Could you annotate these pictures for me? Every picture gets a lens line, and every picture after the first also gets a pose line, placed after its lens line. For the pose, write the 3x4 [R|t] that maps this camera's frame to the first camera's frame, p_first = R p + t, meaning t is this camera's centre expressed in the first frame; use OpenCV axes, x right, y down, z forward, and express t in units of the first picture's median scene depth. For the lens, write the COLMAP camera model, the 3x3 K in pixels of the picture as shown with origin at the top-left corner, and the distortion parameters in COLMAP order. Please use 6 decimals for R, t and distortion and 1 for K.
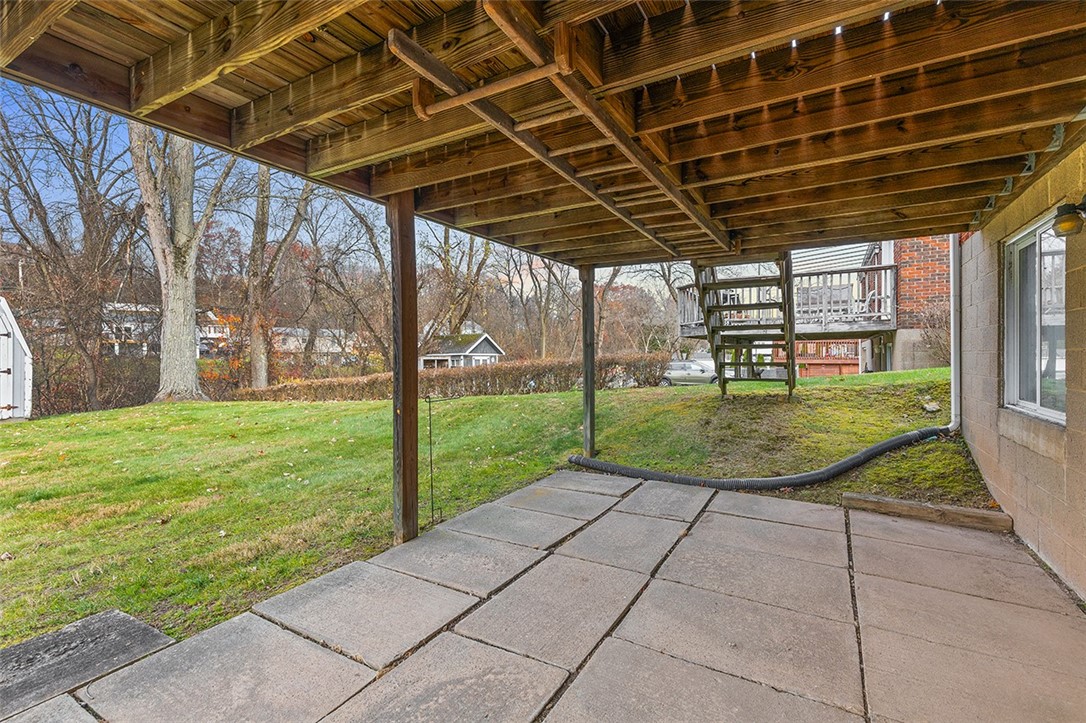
lens RADIAL K [[493.1, 0, 545.3], [0, 493.1, 356.8], [0, 0, 1]] dist [0.003347, -0.000012]
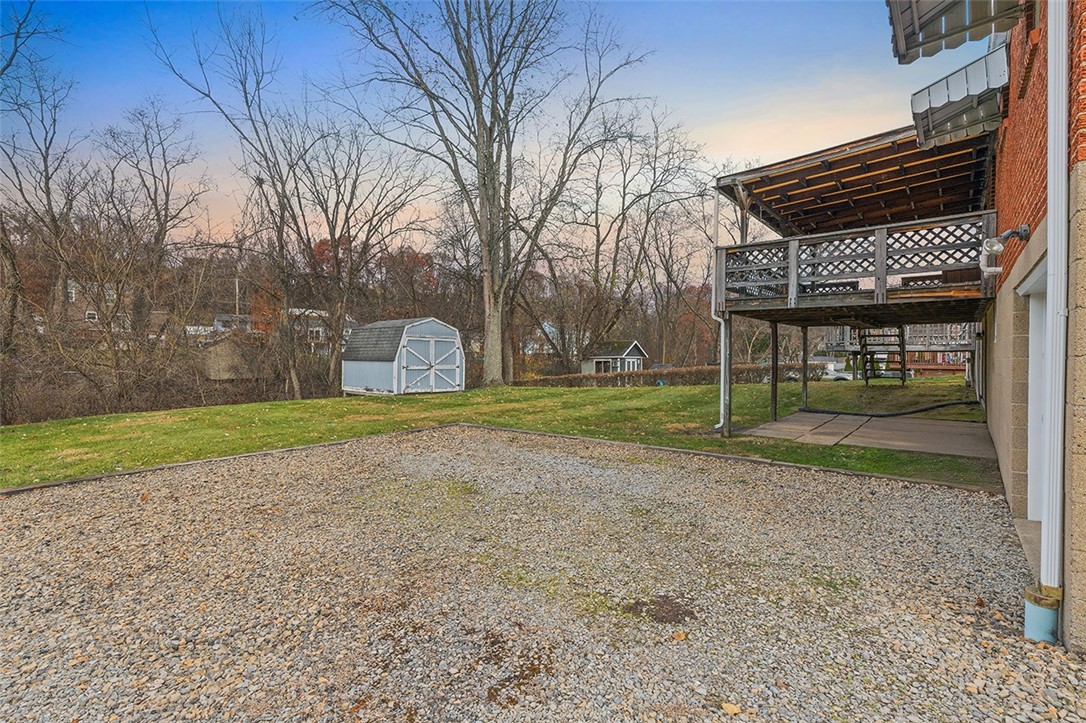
lens RADIAL K [[493.1, 0, 539.4], [0, 493.1, 360.3], [0, 0, 1]] dist [0.003347, -0.000012]
pose [[0.984026, 0.013116, -0.177538, -0.301753], [-0.011593, 0.999887, 0.009615, -0.013894], [0.177644, -0.007403, 0.984067, -0.619620]]
